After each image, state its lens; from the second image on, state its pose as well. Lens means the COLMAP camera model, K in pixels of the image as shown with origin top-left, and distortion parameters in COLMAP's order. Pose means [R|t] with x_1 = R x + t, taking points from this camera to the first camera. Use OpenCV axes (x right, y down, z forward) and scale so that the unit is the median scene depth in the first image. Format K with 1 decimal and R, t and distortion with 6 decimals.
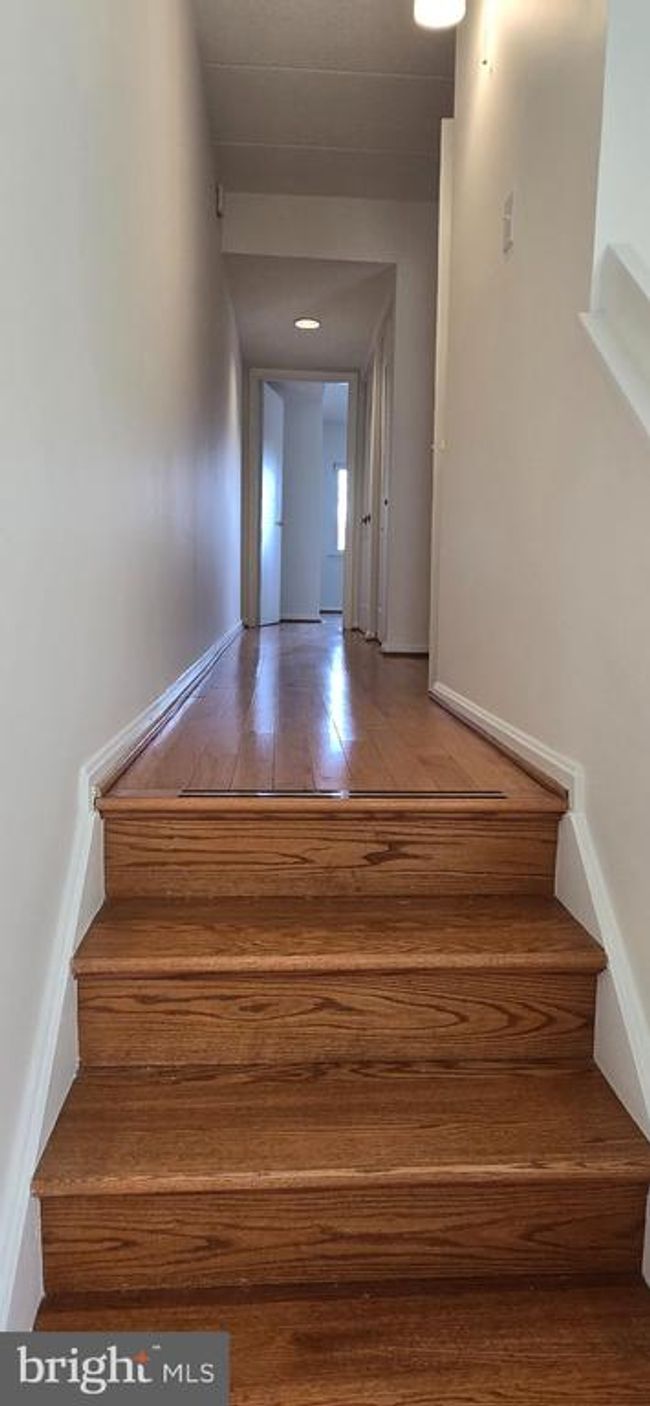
lens RADIAL K [[966.6, 0, 325.0], [0, 966.6, 703.0], [0, 0, 1]] dist [0.000781, 0.000268]
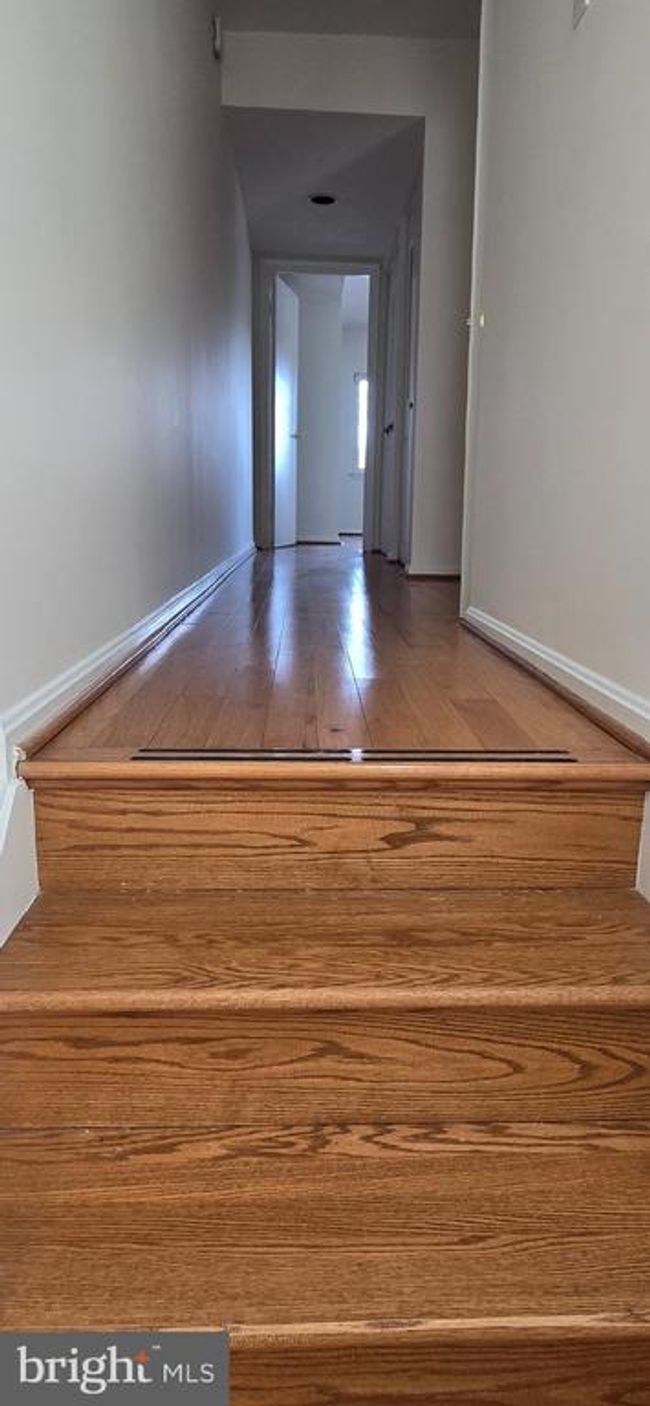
lens RADIAL K [[966.6, 0, 325.0], [0, 966.6, 703.0], [0, 0, 1]] dist [0.000781, 0.000268]
pose [[0.999742, 0.000515, -0.022691, 0.013372], [0.001195, 0.997164, 0.075255, -0.001694], [0.022665, -0.075263, 0.996906, 0.270445]]
